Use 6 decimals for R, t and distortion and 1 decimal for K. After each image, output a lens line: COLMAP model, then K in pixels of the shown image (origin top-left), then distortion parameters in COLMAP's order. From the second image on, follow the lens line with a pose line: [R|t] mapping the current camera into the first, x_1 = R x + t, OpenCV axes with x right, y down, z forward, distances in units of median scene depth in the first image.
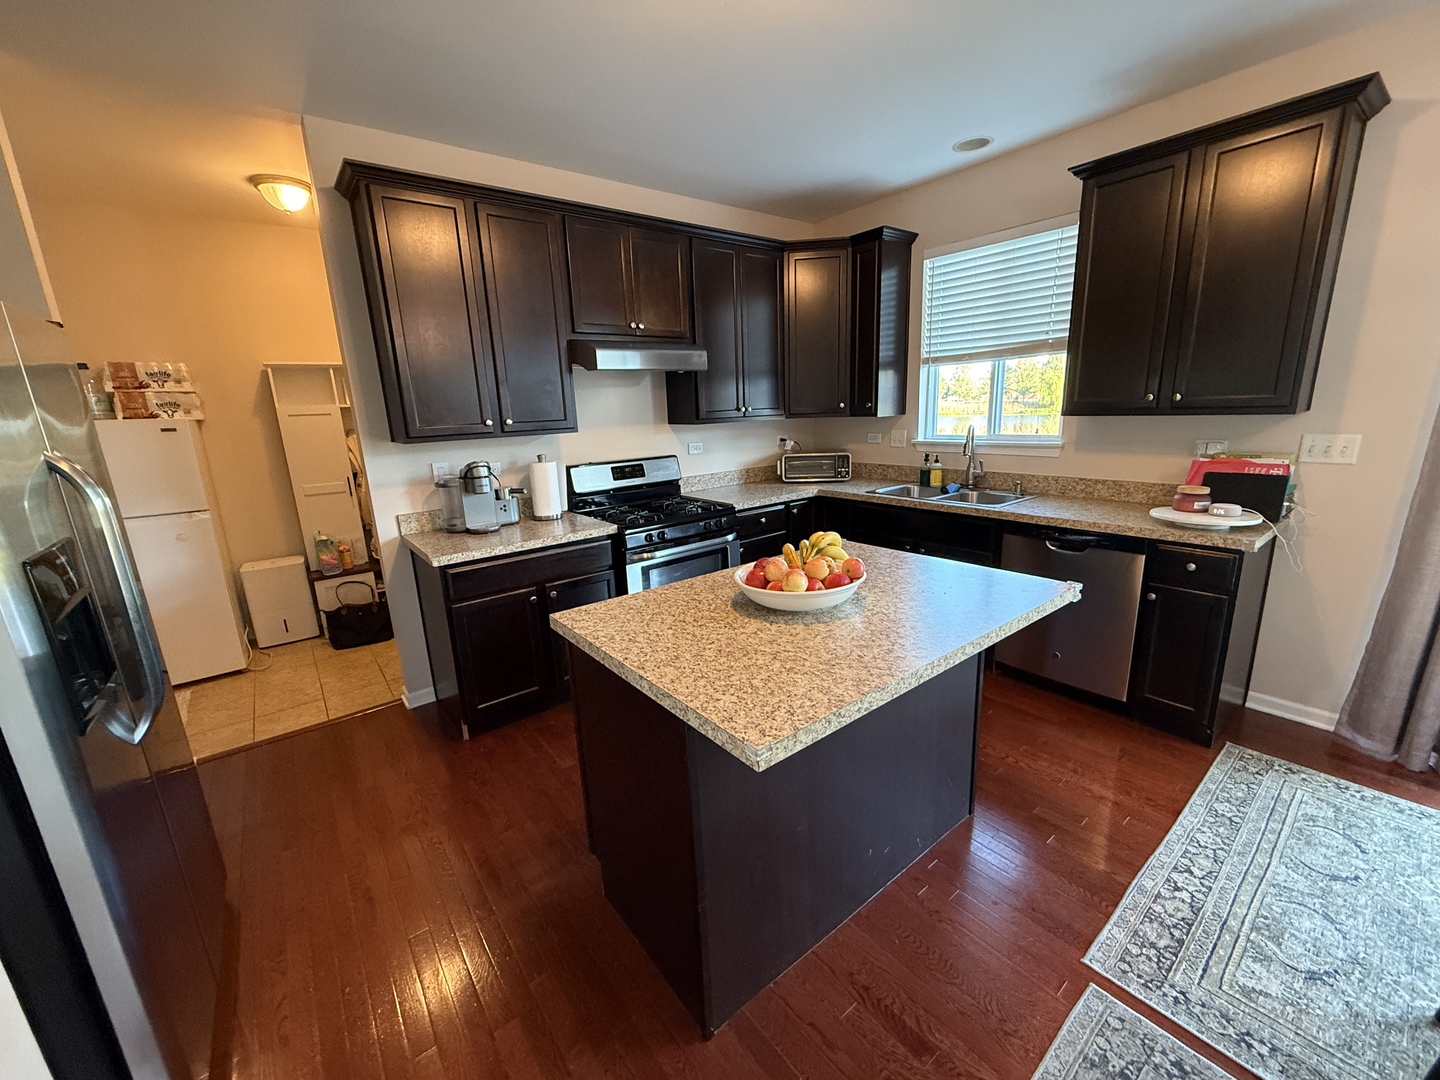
lens RADIAL K [[576.7, 0, 713.6], [0, 576.7, 541.9], [0, 0, 1]] dist [-0.001004, 0.001105]
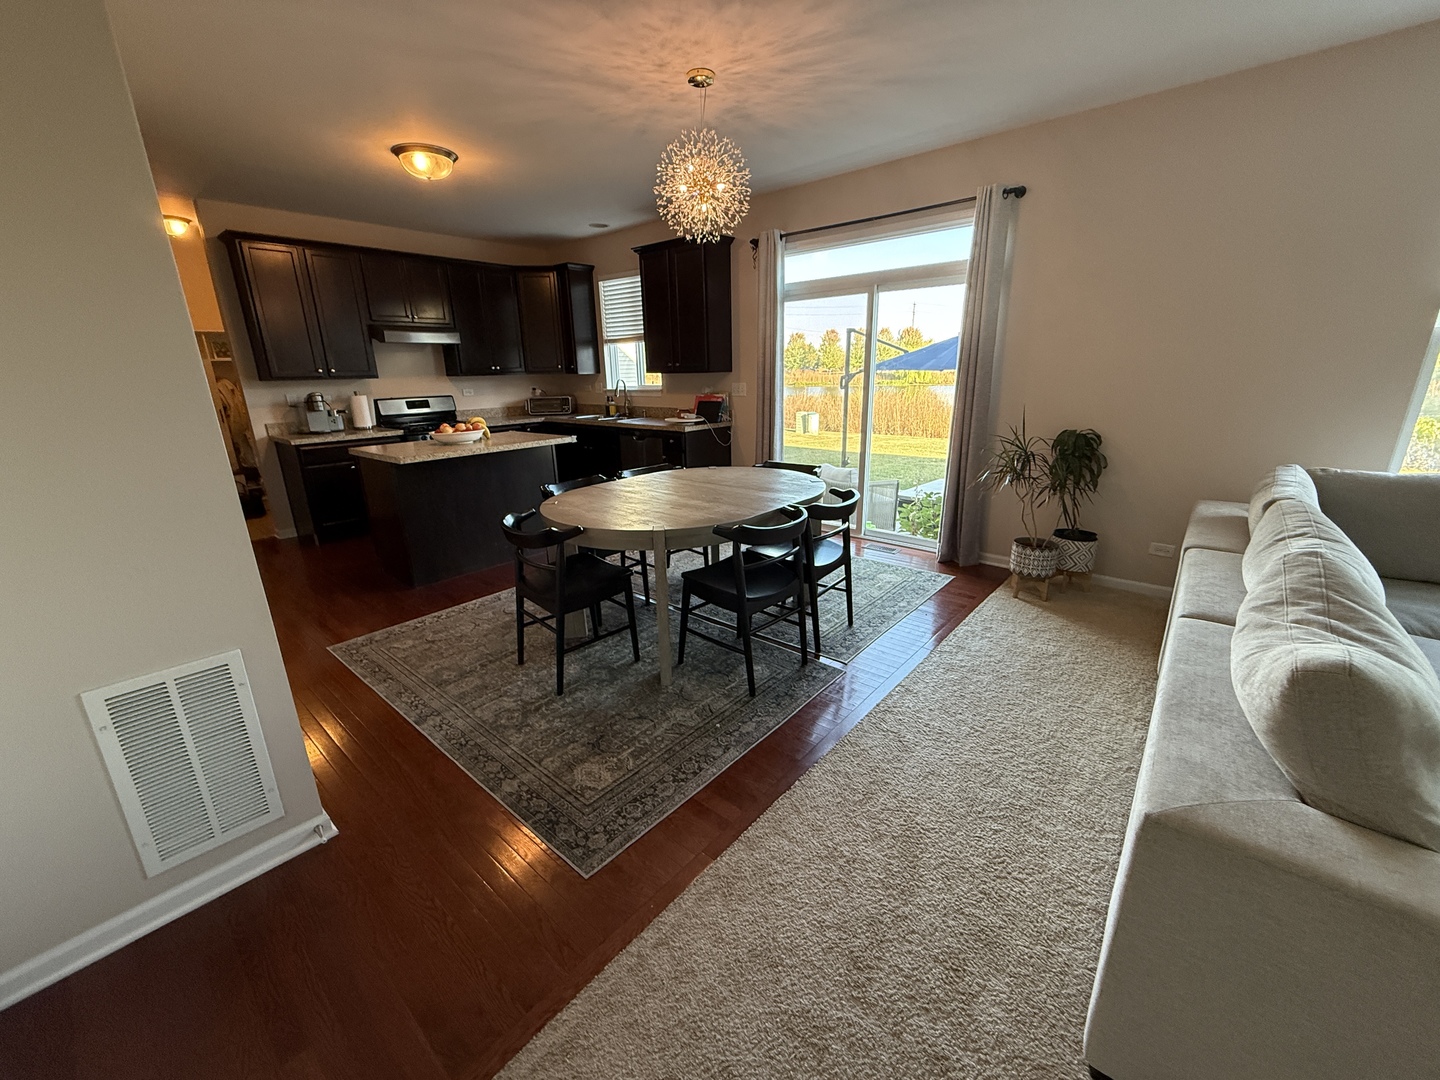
lens RADIAL K [[576.7, 0, 716.8], [0, 576.7, 541.3], [0, 0, 1]] dist [-0.001004, 0.001105]
pose [[0.980942, -0.036341, 0.190872, 0.402885], [0.026273, 0.998140, 0.055018, 0.225058], [-0.192517, -0.048955, 0.980072, -0.897088]]
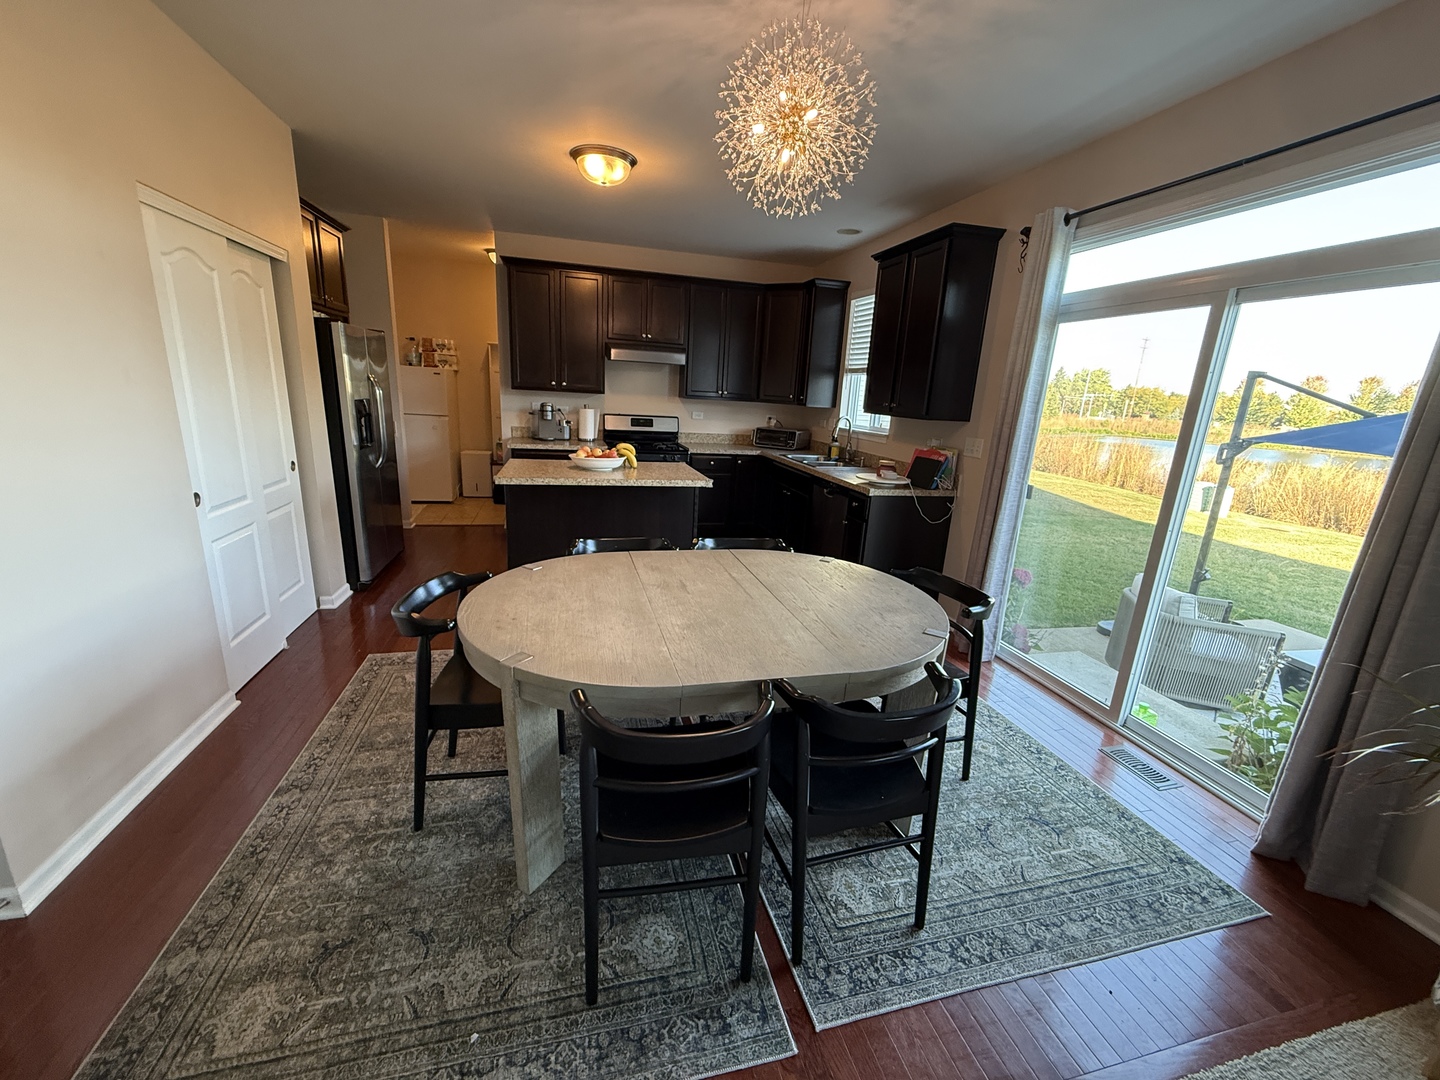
lens RADIAL K [[576.7, 0, 712.2], [0, 576.7, 540.5], [0, 0, 1]] dist [-0.001004, 0.001105]
pose [[0.911692, 0.189620, -0.364503, 0.779634], [-0.182730, 0.981698, 0.053650, 0.094931], [0.368005, 0.017694, 0.929655, -0.511460]]
